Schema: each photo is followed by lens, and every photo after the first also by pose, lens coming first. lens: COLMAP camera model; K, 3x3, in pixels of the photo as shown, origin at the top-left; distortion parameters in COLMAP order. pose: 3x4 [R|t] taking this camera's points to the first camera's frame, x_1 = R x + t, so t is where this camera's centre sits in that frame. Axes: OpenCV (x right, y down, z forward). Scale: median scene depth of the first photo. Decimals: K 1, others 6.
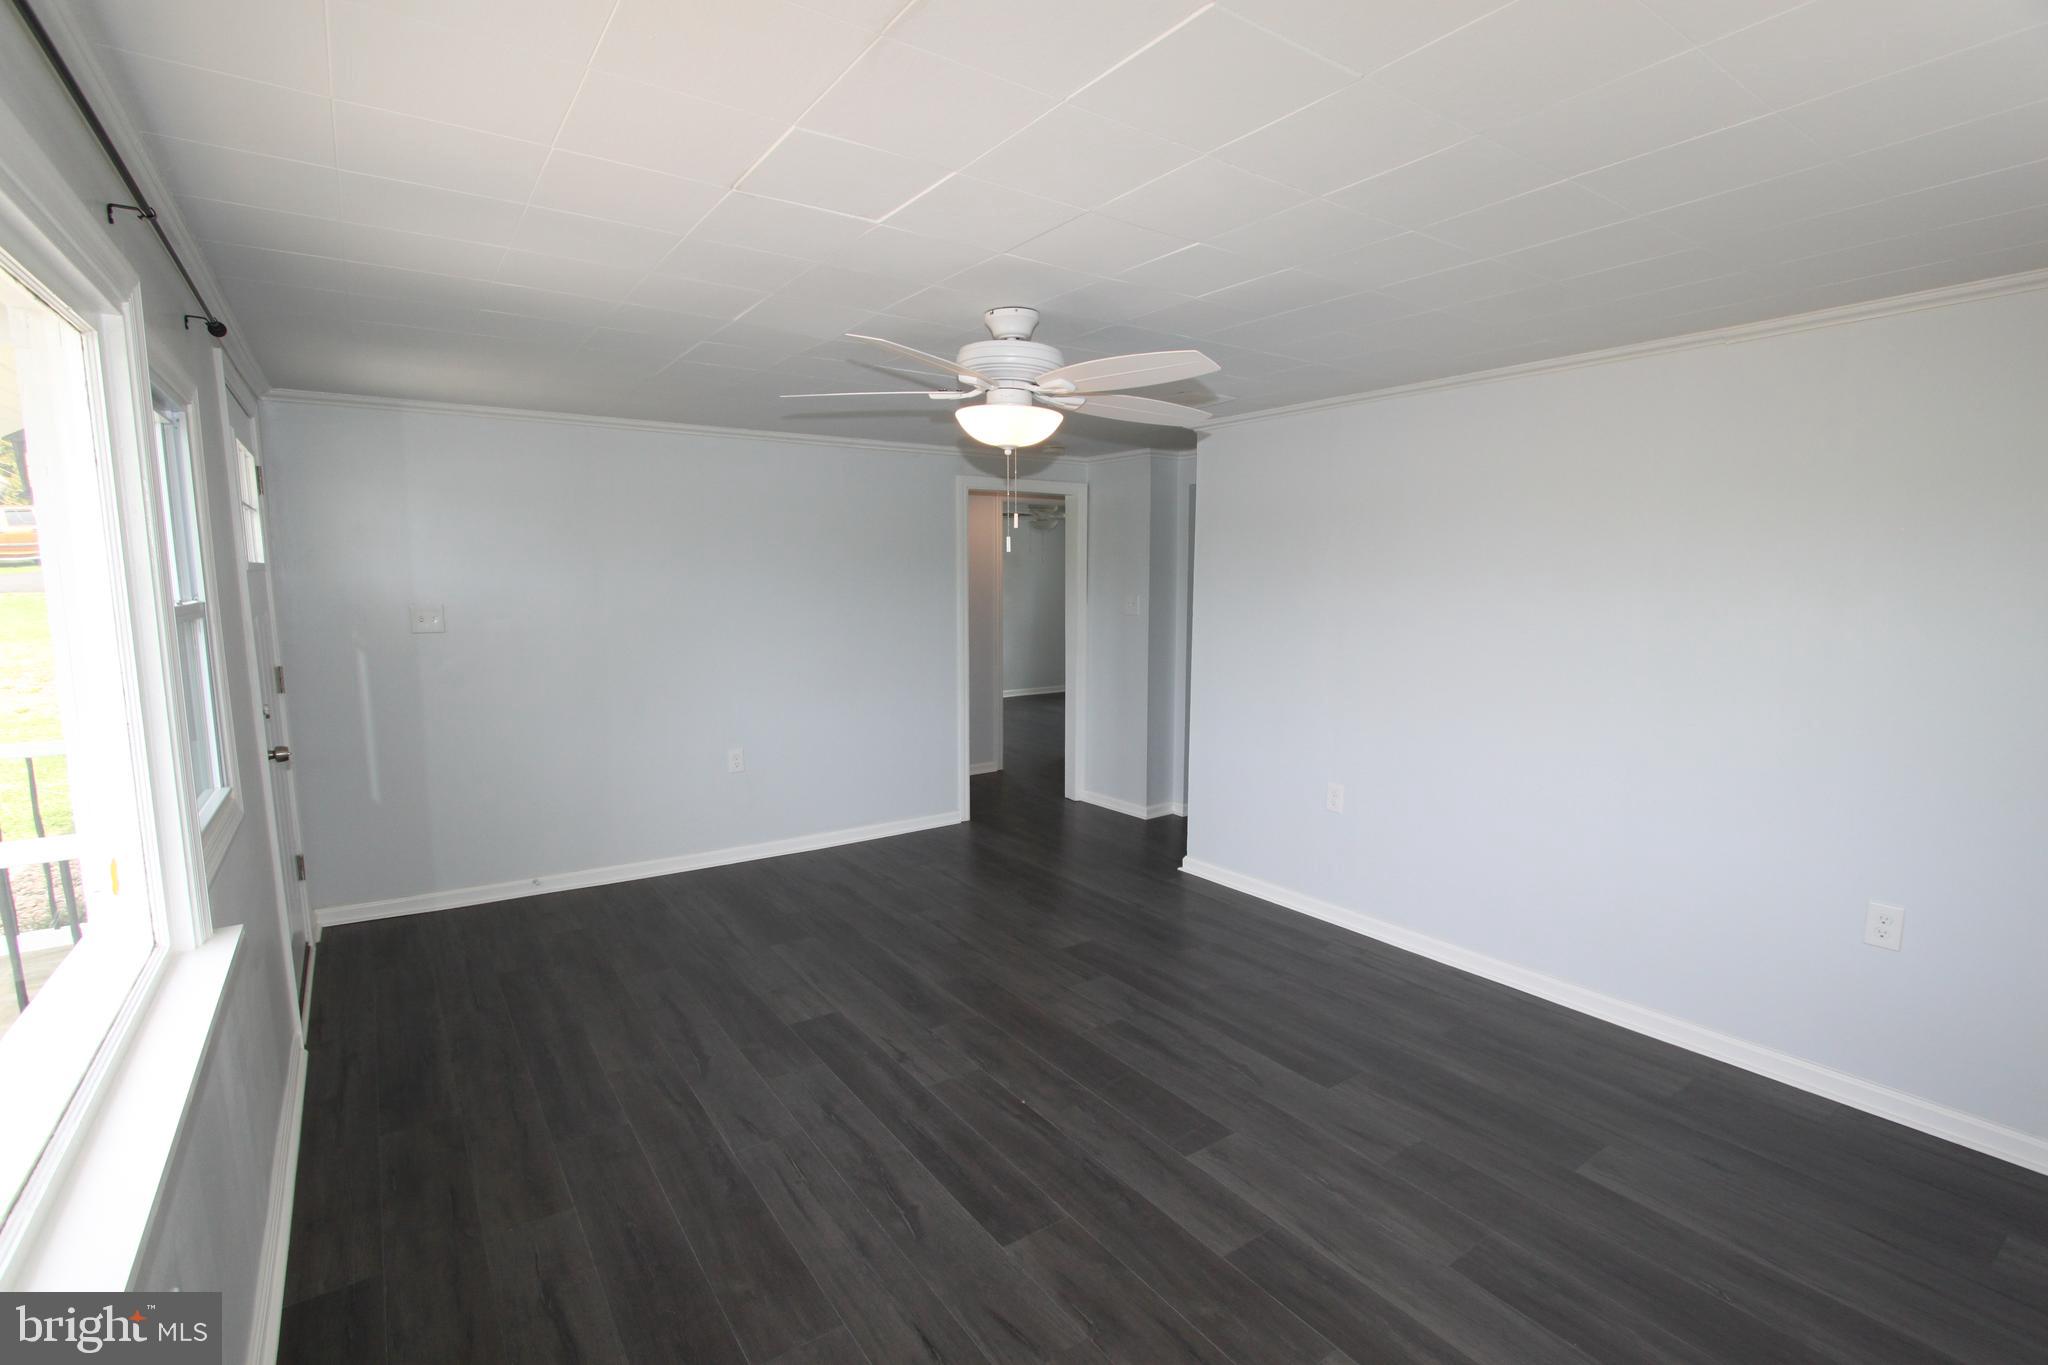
lens RADIAL K [[931.1, 0, 989.9], [0, 931.1, 698.7], [0, 0, 1]] dist [-0.028680, 0.000017]
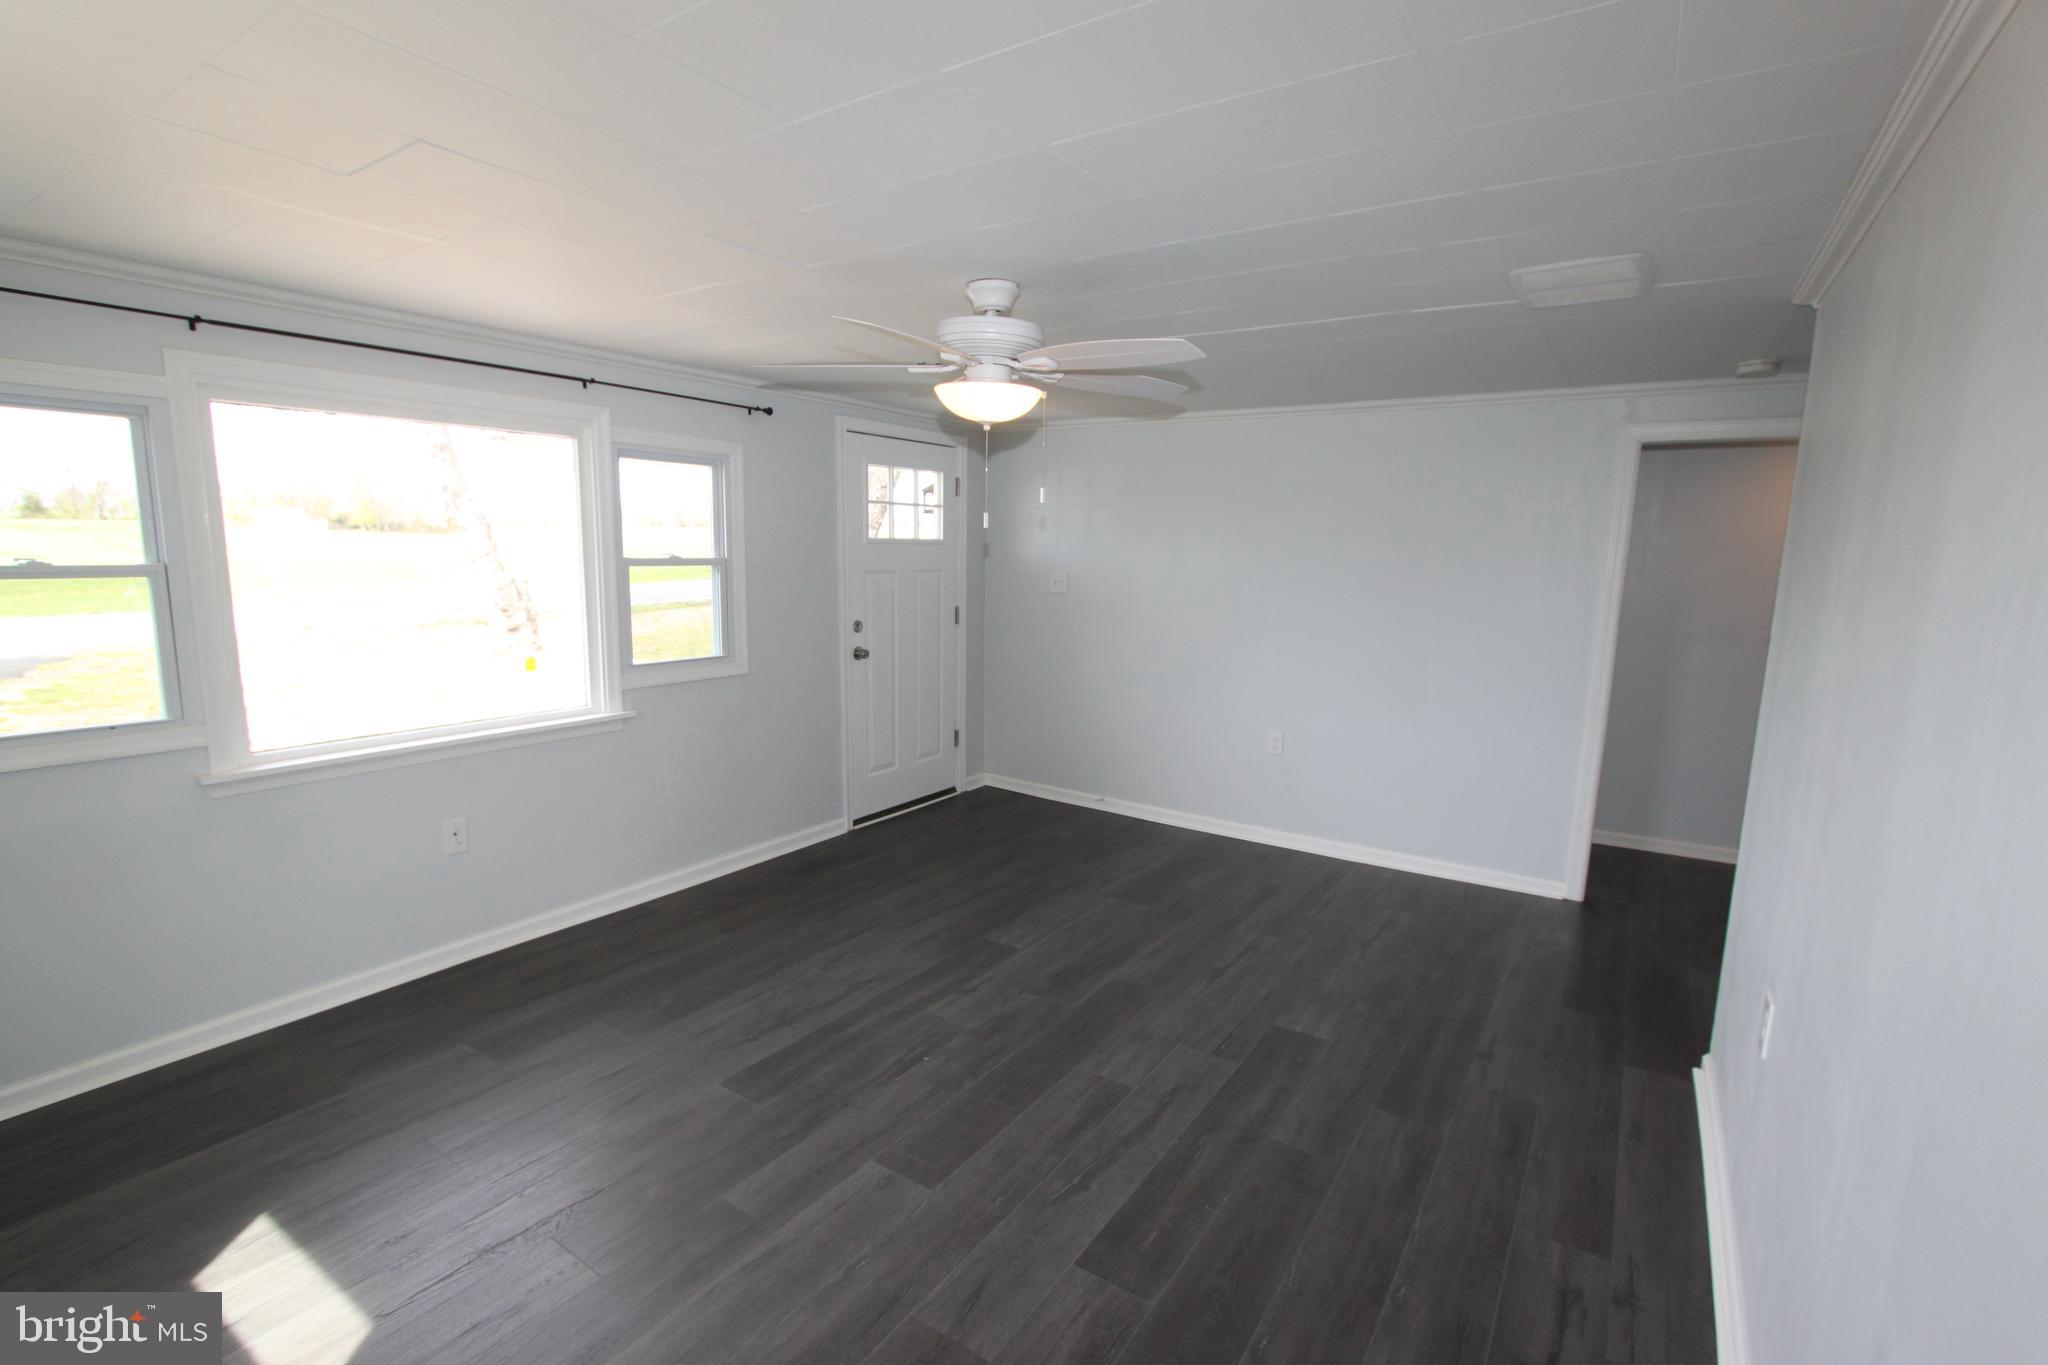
lens RADIAL K [[936.6, 0, 1024.0], [0, 936.6, 682.5], [0, 0, 1]] dist [-0.025124, 0.000458]
pose [[0.379661, 0.138014, -0.914773, 0.884464], [-0.141894, 0.985797, 0.089839, -0.080422], [0.914179, 0.095692, 0.393852, 0.589141]]
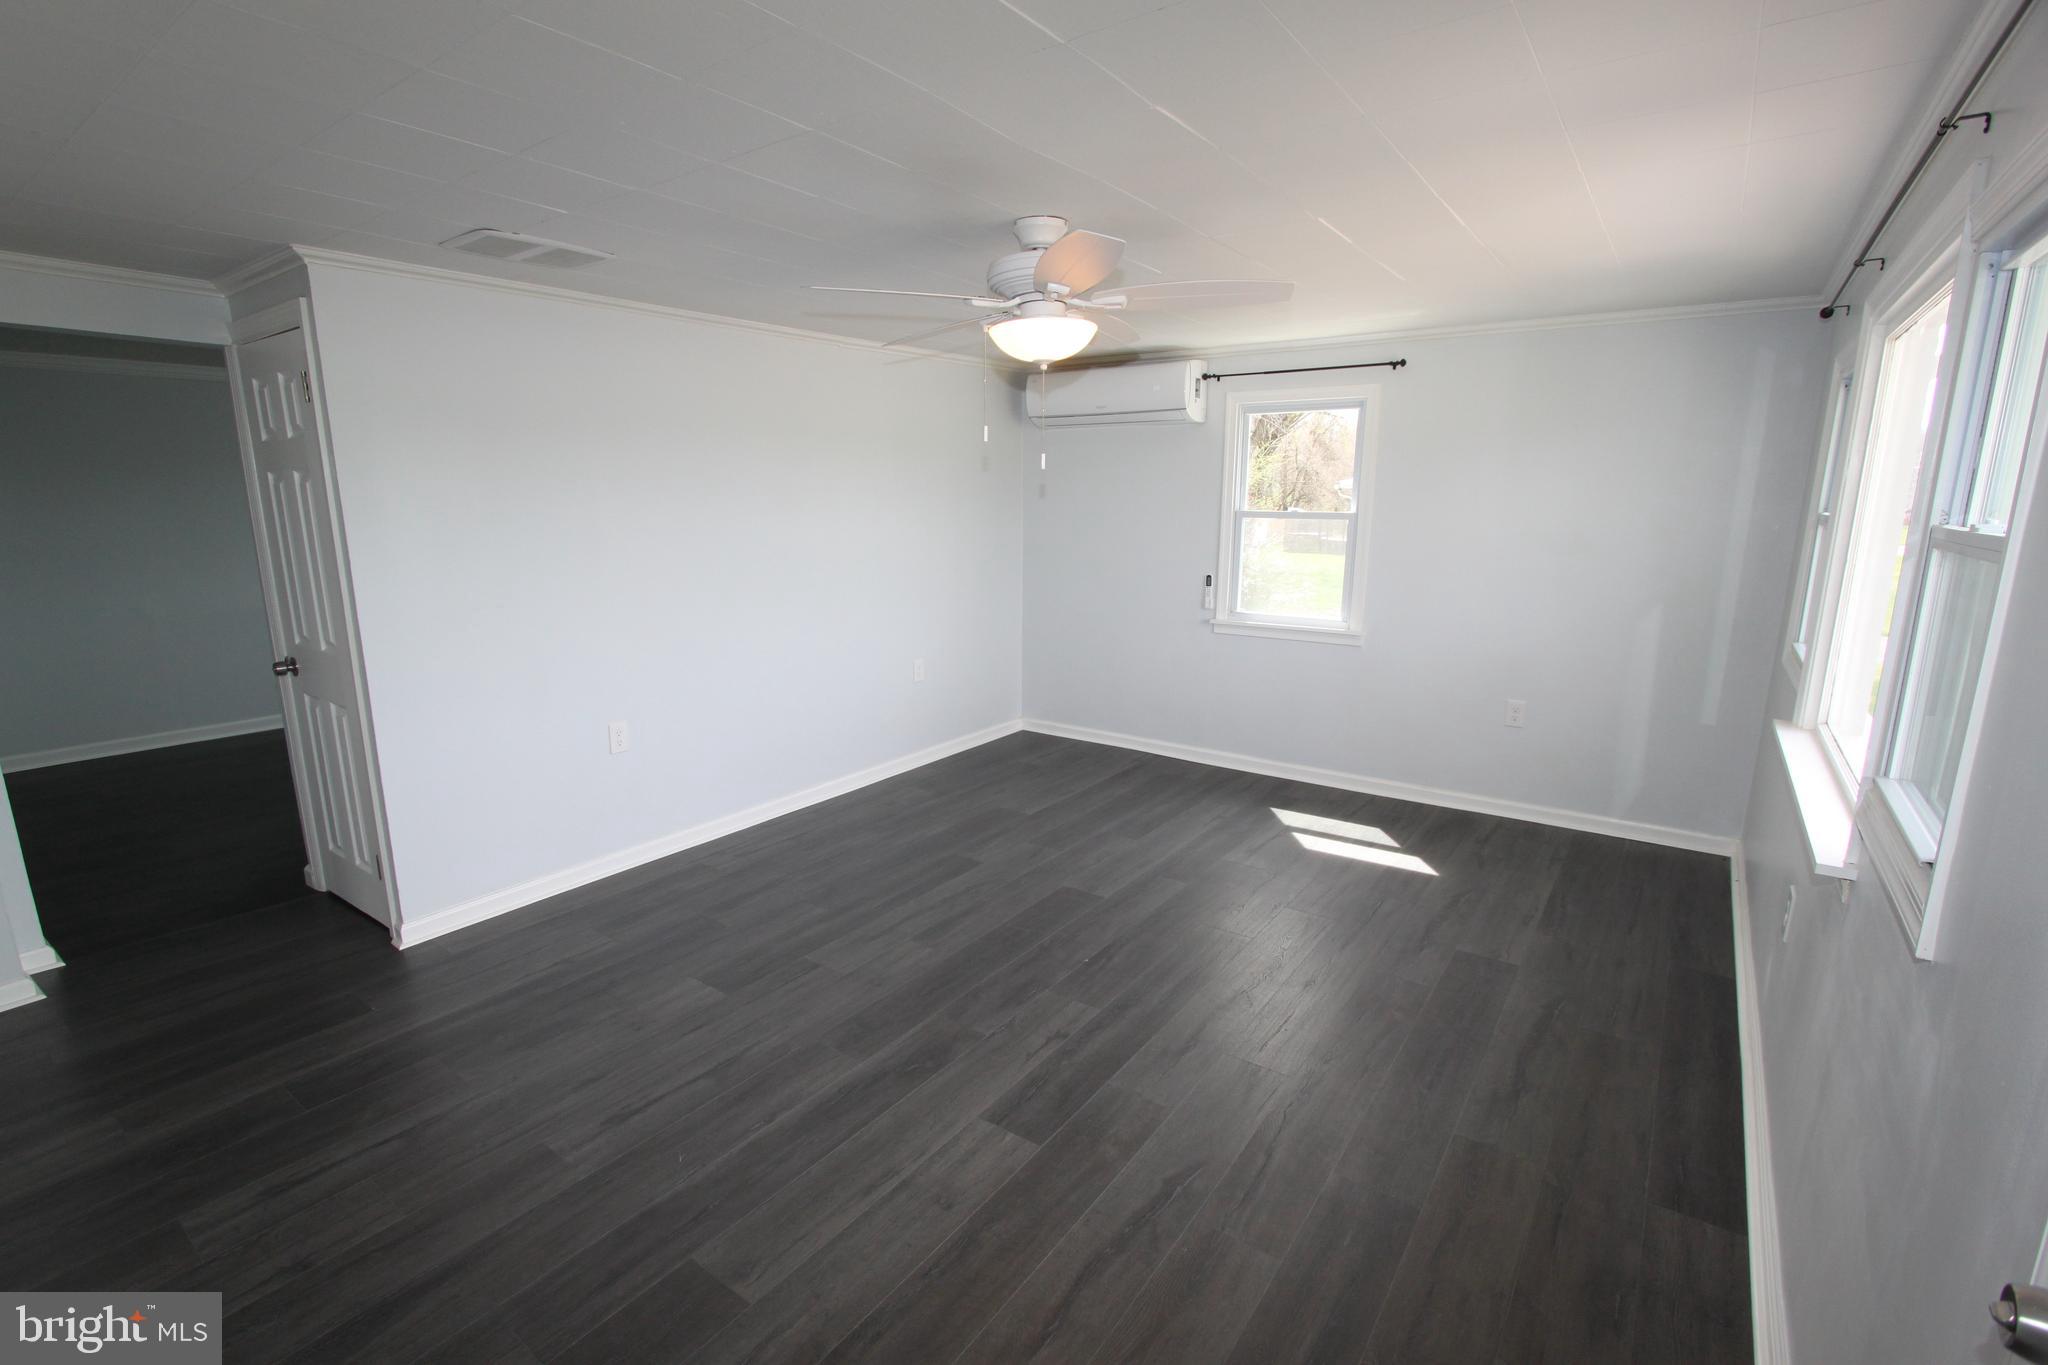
lens RADIAL K [[936.6, 0, 1024.0], [0, 936.6, 682.5], [0, 0, 1]] dist [-0.025124, 0.000458]
pose [[-0.347978, -0.185280, 0.919012, -0.841440], [0.127924, 0.961724, 0.242329, -0.162795], [-0.928734, 0.201889, -0.310957, 1.233691]]
